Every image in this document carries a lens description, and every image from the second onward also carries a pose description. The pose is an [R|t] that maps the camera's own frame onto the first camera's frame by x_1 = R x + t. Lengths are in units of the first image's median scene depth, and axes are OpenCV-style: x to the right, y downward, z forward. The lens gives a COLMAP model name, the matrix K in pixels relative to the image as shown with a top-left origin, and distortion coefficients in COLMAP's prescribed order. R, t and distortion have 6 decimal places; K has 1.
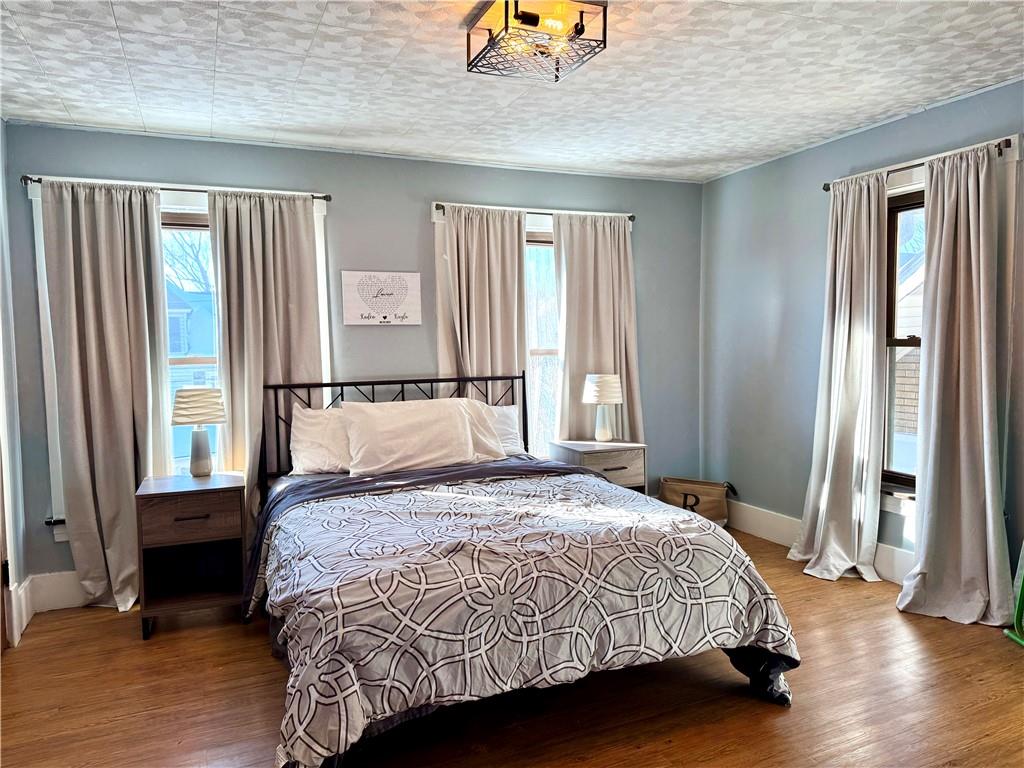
lens RADIAL K [[712.5, 0, 512.0], [0, 712.5, 386.4], [0, 0, 1]] dist [-0.000556, -0.001061]
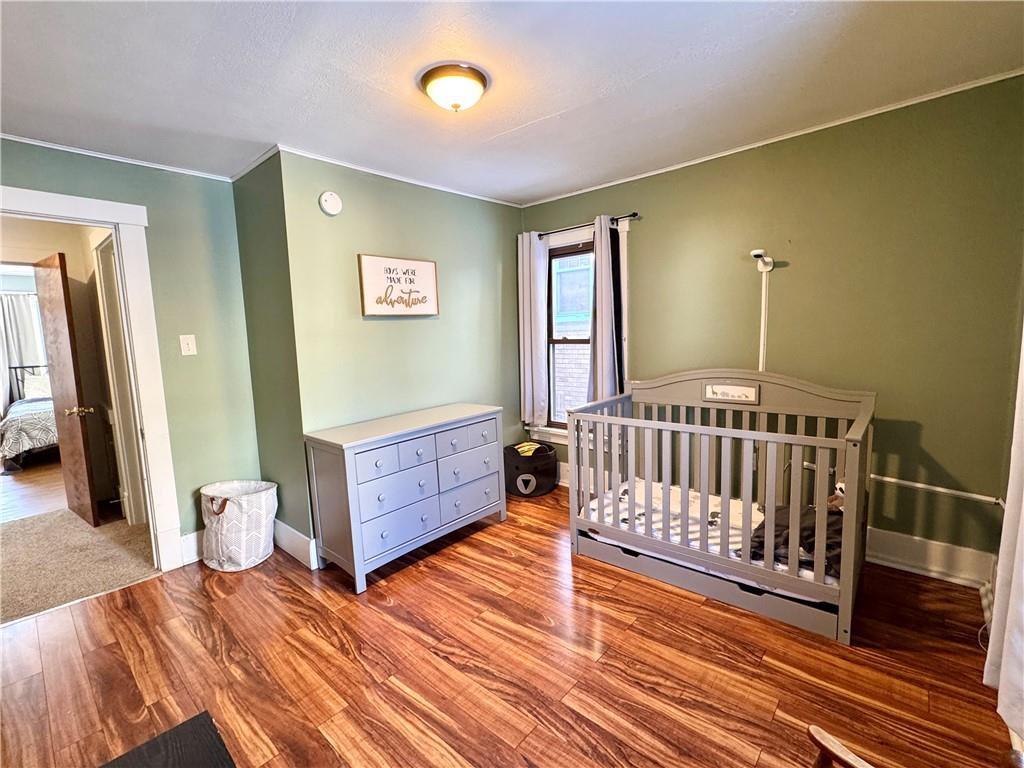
lens RADIAL K [[446.7, 0, 512.5], [0, 446.7, 382.2], [0, 0, 1]] dist [-0.003404, 0.001401]
pose [[0.910230, -0.064115, 0.409110, 0.659604], [0.048733, 0.997661, 0.047926, 0.063922], [-0.411226, -0.023687, 0.911225, -1.249744]]
